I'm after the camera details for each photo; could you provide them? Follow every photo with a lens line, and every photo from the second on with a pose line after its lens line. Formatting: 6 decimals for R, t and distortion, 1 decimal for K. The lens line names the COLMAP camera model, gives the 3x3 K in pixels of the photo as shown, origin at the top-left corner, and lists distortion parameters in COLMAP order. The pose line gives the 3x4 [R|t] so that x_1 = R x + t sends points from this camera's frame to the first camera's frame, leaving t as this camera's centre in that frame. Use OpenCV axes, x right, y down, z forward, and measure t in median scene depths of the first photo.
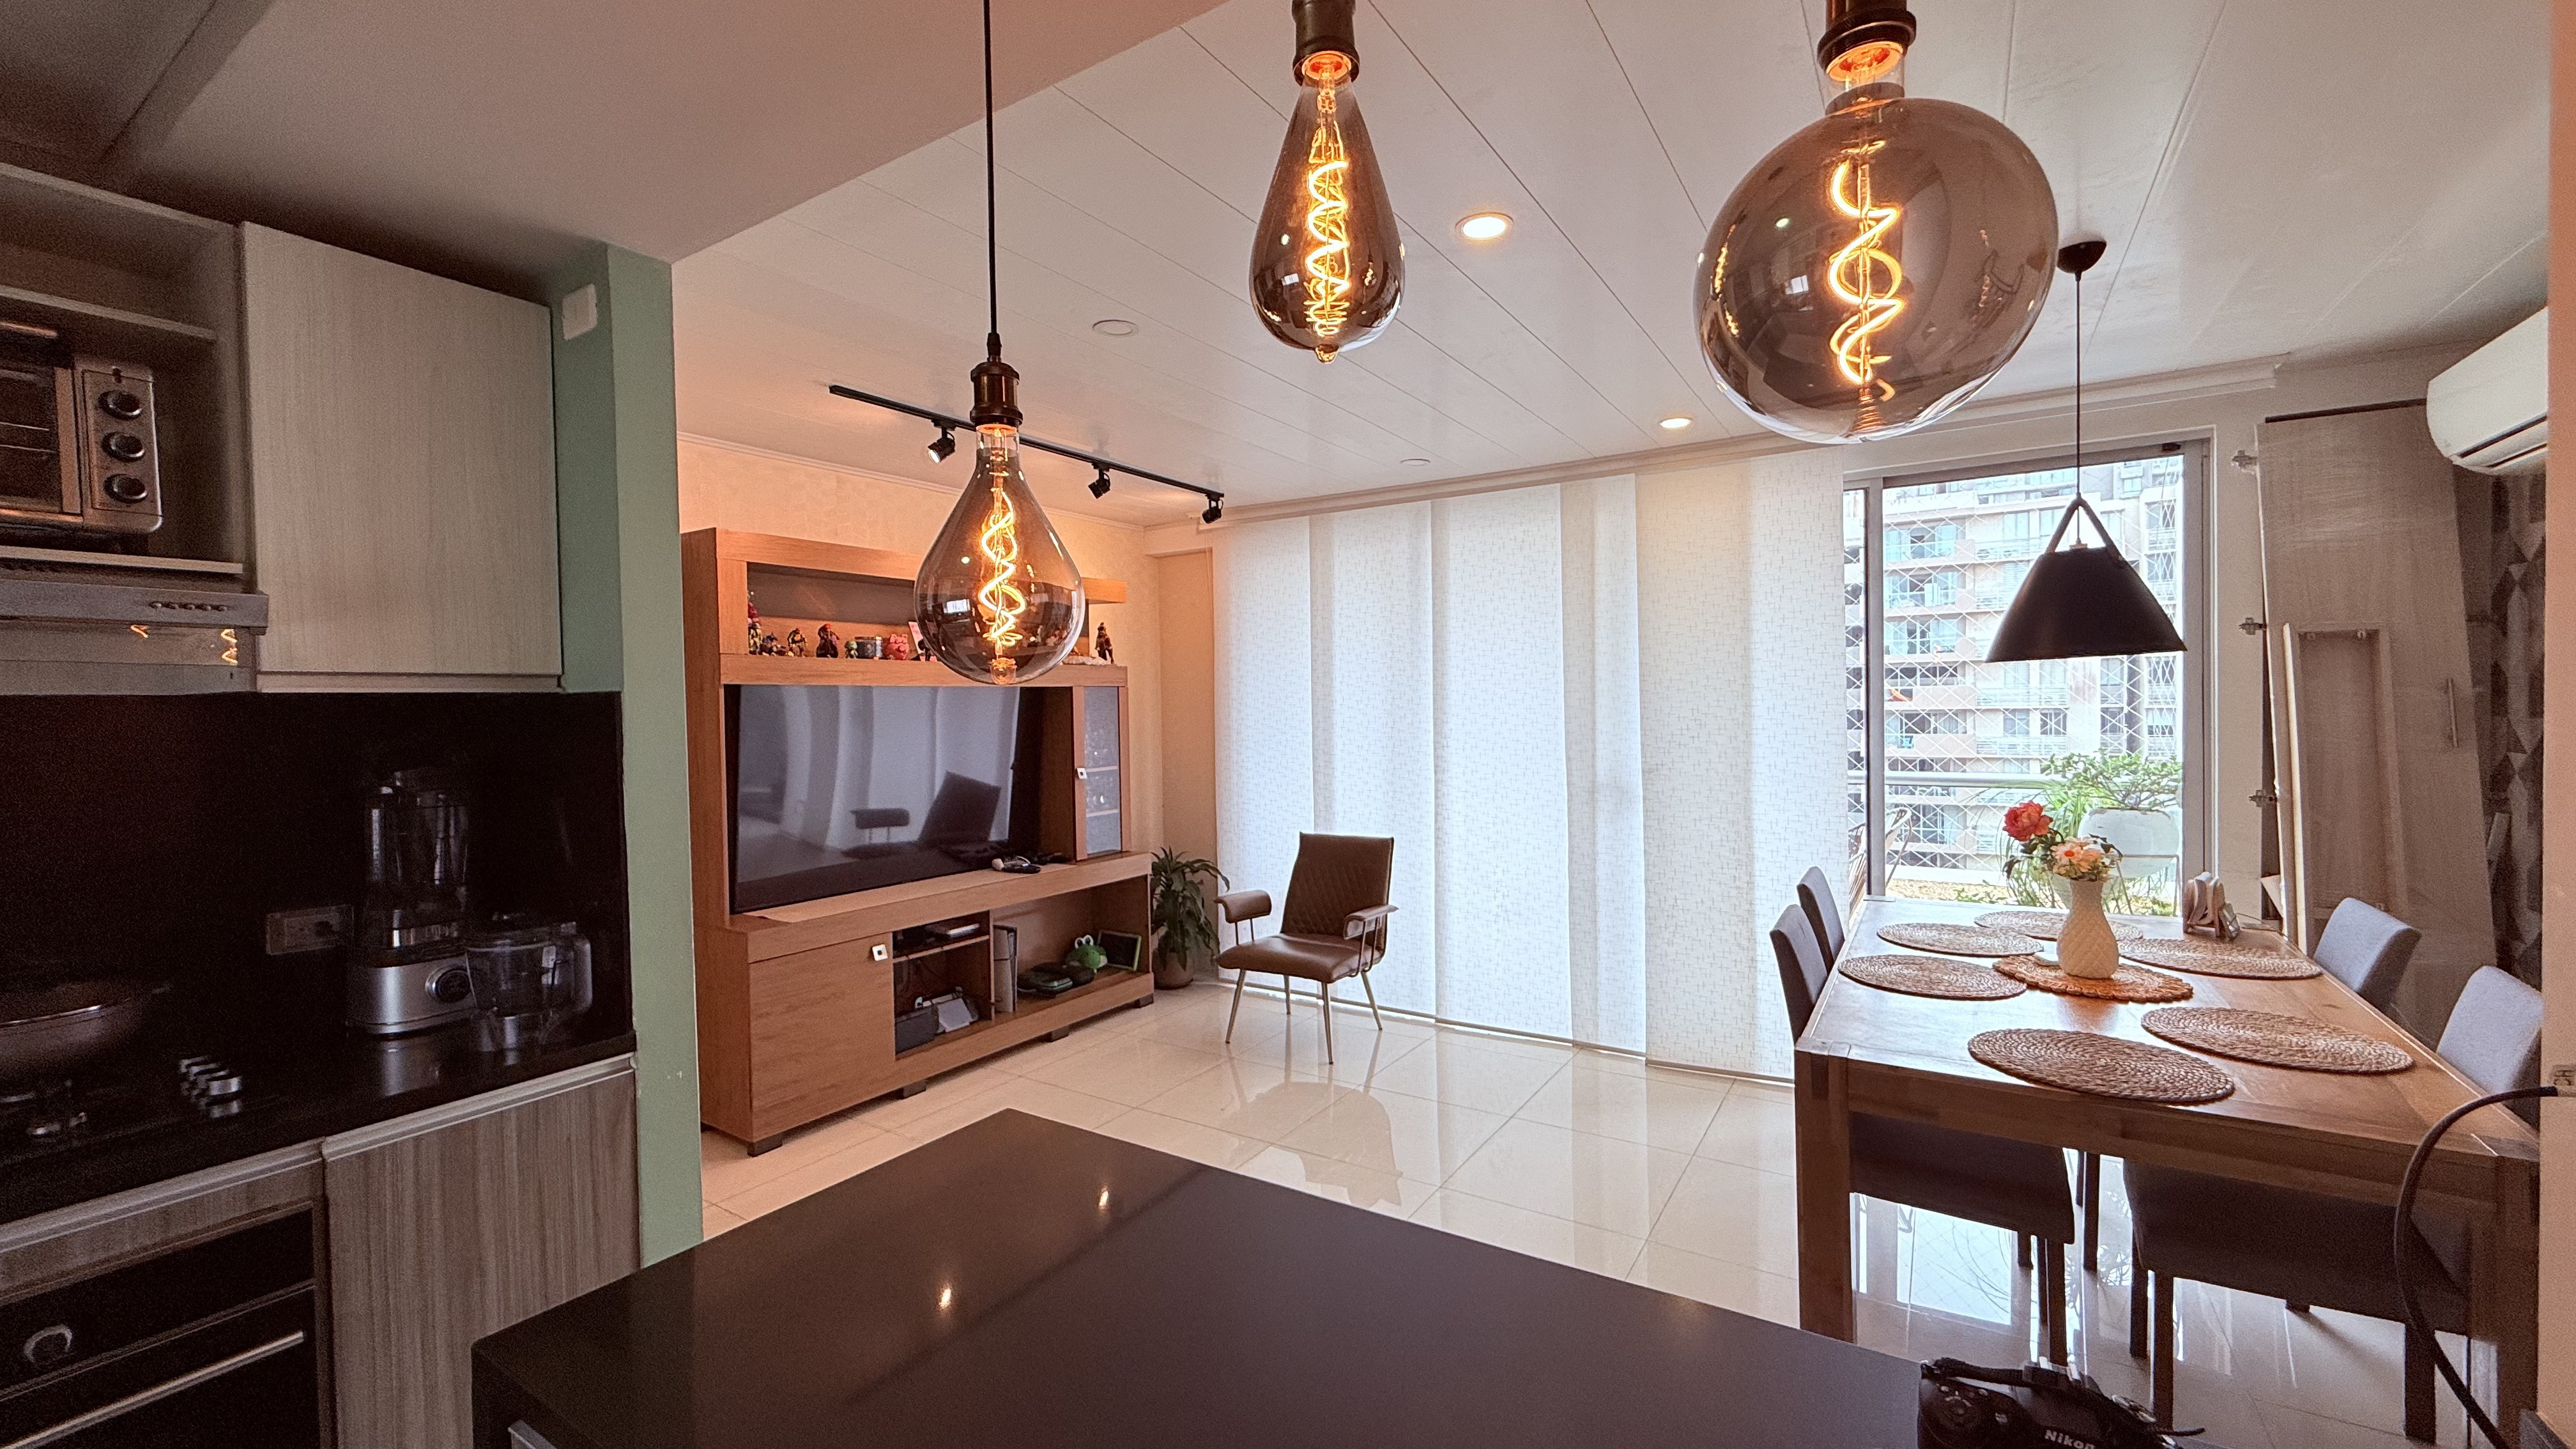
lens RADIAL K [[1028.1, 0, 1285.2], [0, 1028.1, 725.6], [0, 0, 1]] dist [-0.001747, 0.000412]
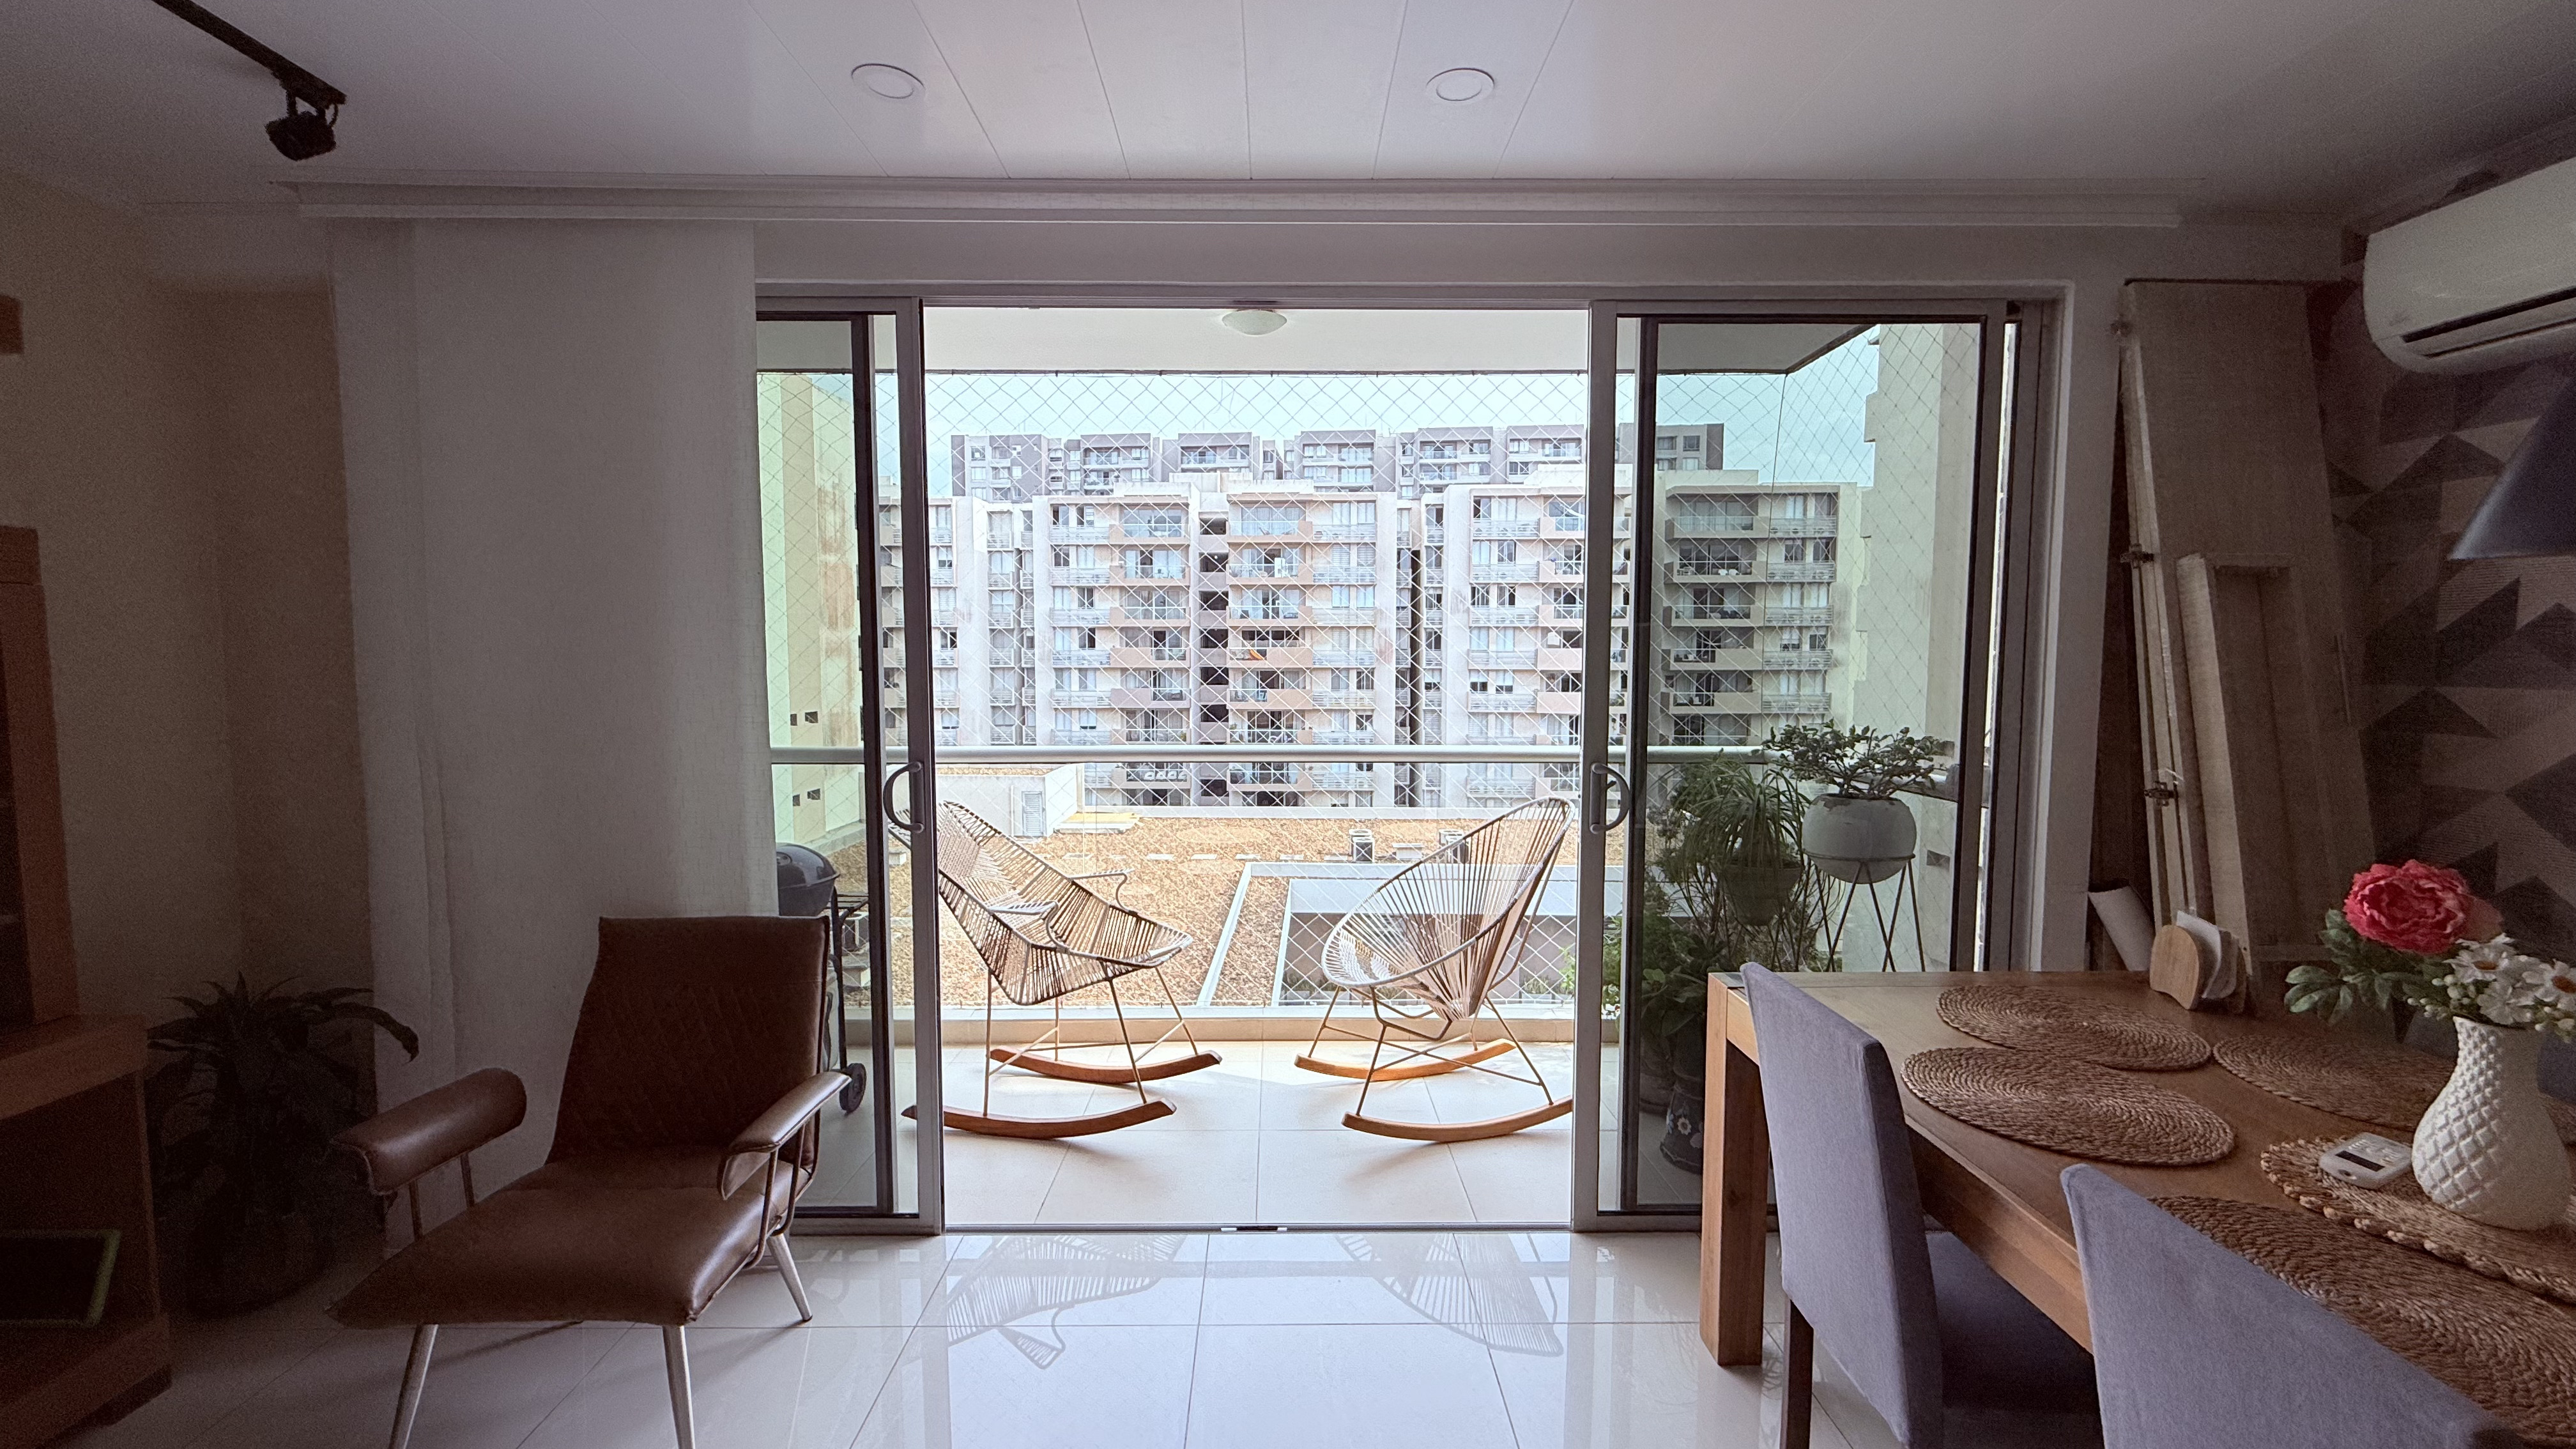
lens RADIAL K [[1028.1, 0, 1282.9], [0, 1028.1, 723.9], [0, 0, 1]] dist [-0.001747, 0.000412]
pose [[0.837577, -0.019522, 0.545971, 0.031096], [-0.003386, 0.999157, 0.040921, -0.005168], [-0.546309, -0.036123, 0.836804, 0.669551]]
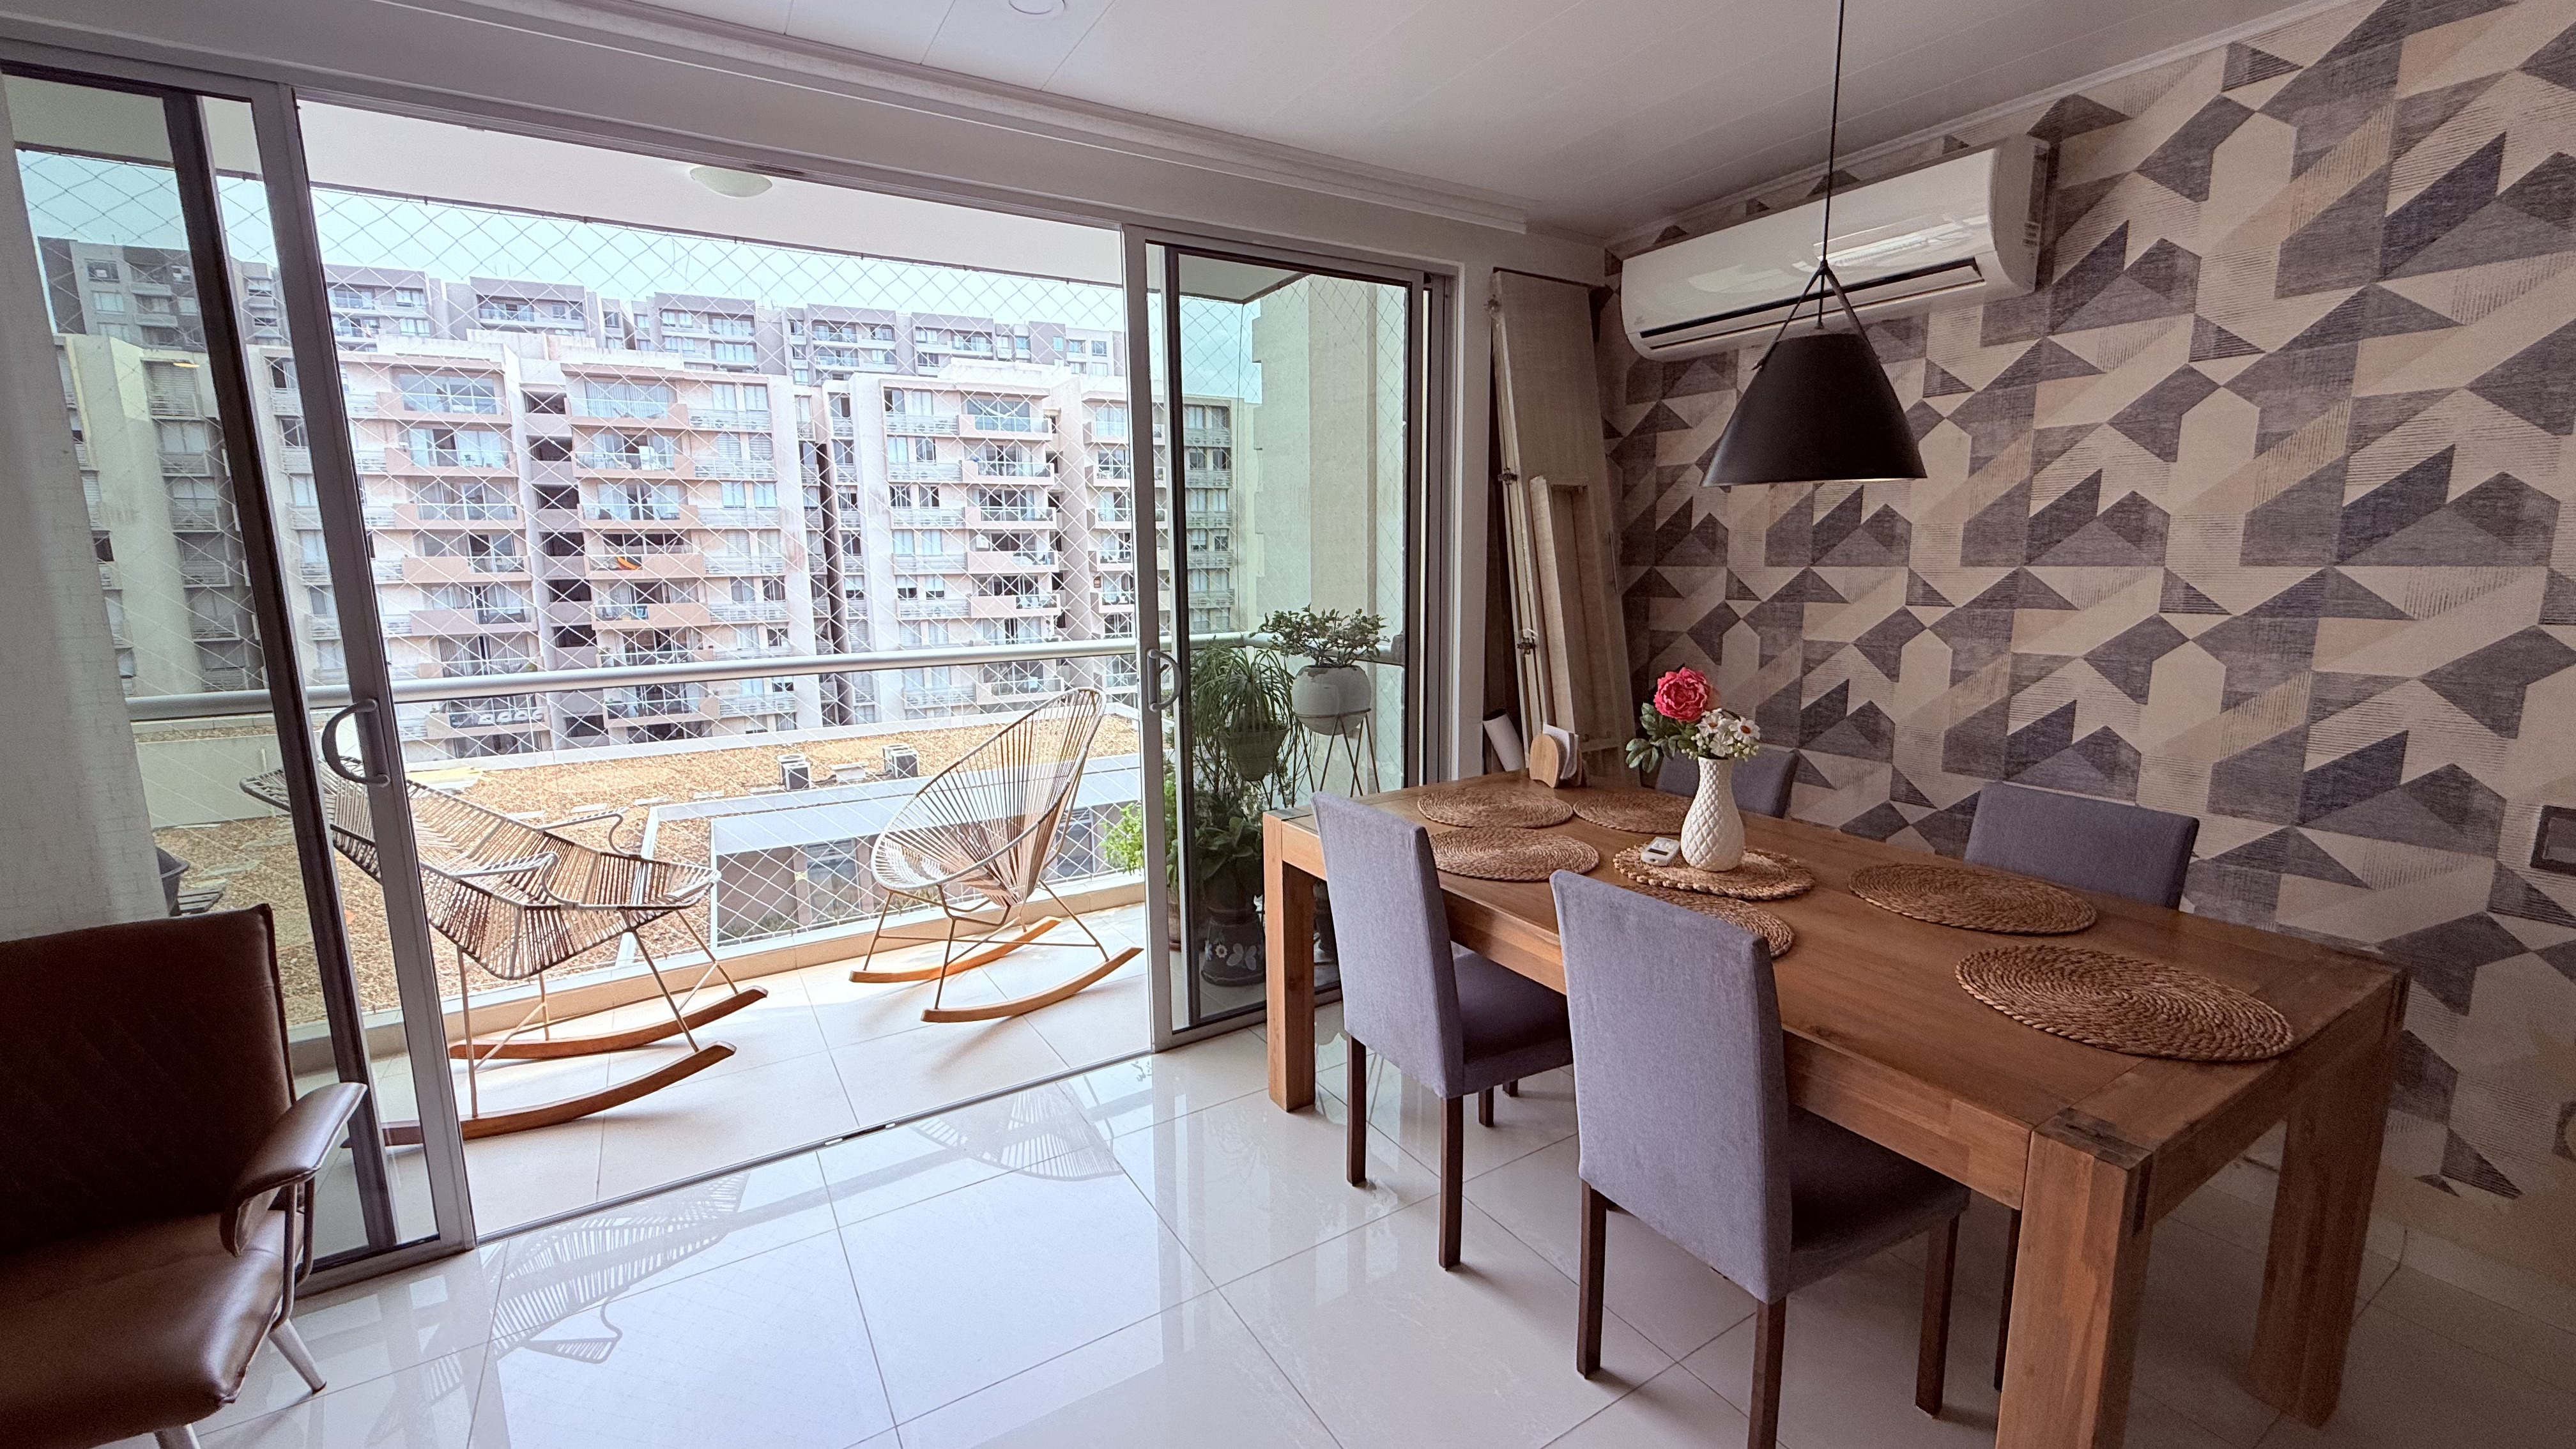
lens RADIAL K [[1028.1, 0, 1287.5], [0, 1028.1, 724.4], [0, 0, 1]] dist [-0.001747, 0.000412]
pose [[0.433352, -0.136760, 0.890788, -0.084020], [0.025094, 0.989867, 0.139764, -0.001665], [-0.900875, -0.038214, 0.432393, 0.698932]]
